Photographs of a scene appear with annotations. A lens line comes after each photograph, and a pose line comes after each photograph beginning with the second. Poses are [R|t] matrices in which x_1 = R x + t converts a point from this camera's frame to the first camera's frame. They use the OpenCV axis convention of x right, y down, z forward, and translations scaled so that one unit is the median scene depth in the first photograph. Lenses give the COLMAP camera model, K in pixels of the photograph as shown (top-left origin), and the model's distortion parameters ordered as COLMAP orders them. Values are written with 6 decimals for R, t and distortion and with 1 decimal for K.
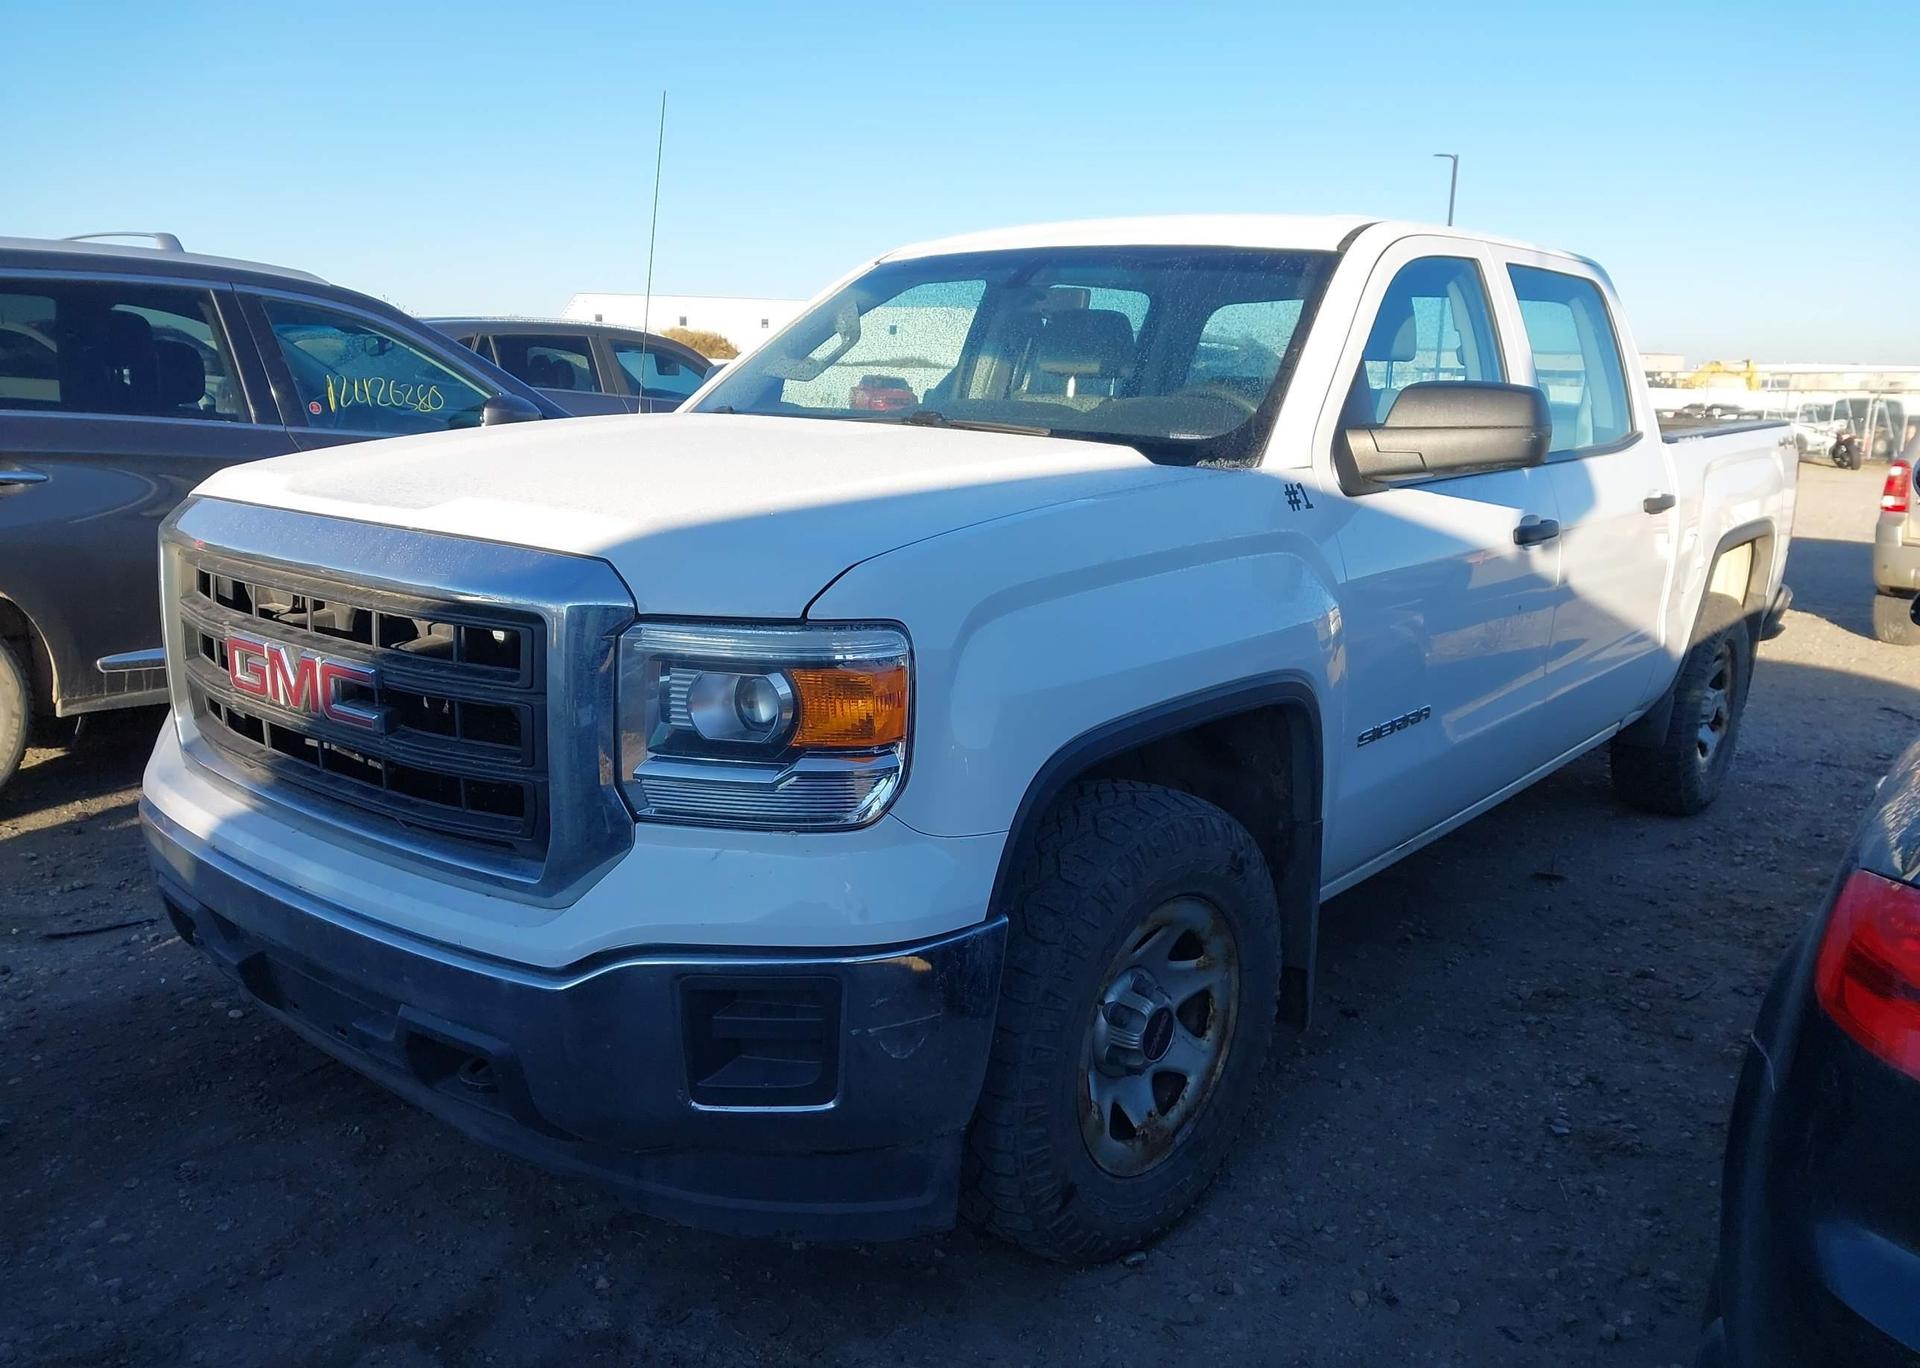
lens RADIAL K [[1628.6, 0, 960.0], [0, 1628.6, 684.0], [0, 0, 1]] dist [0.041512, -0.004145]
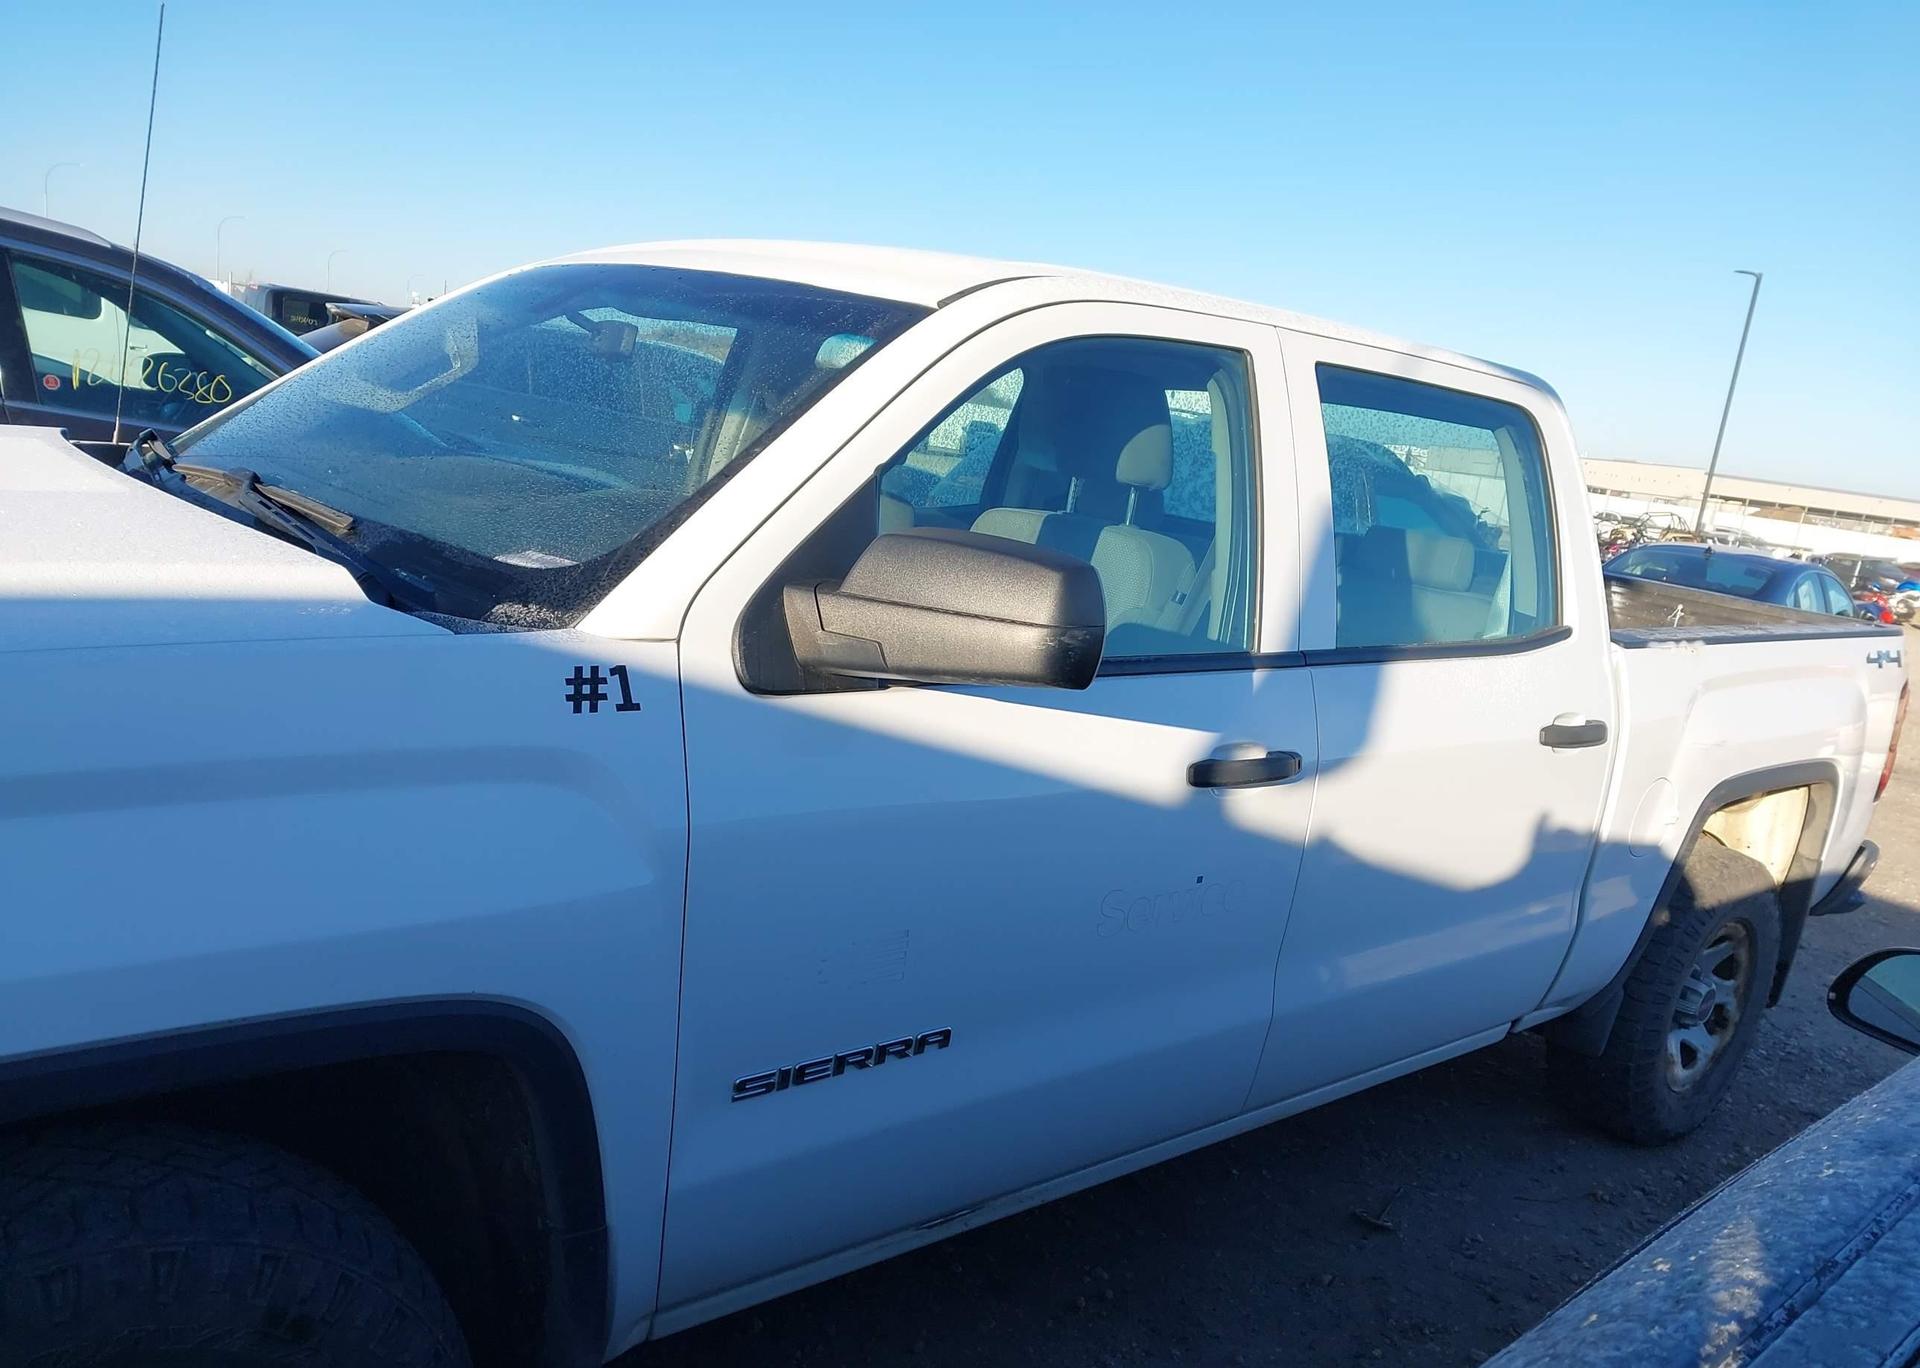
lens RADIAL K [[1585.8, 0, 935.5], [0, 1585.8, 699.1], [0, 0, 1]] dist [0.122390, -0.205102]
pose [[0.976534, 0.144511, -0.159683, 0.291052], [-0.147446, 0.989048, -0.006623, -0.086921], [0.156977, 0.030012, 0.987146, 0.310283]]
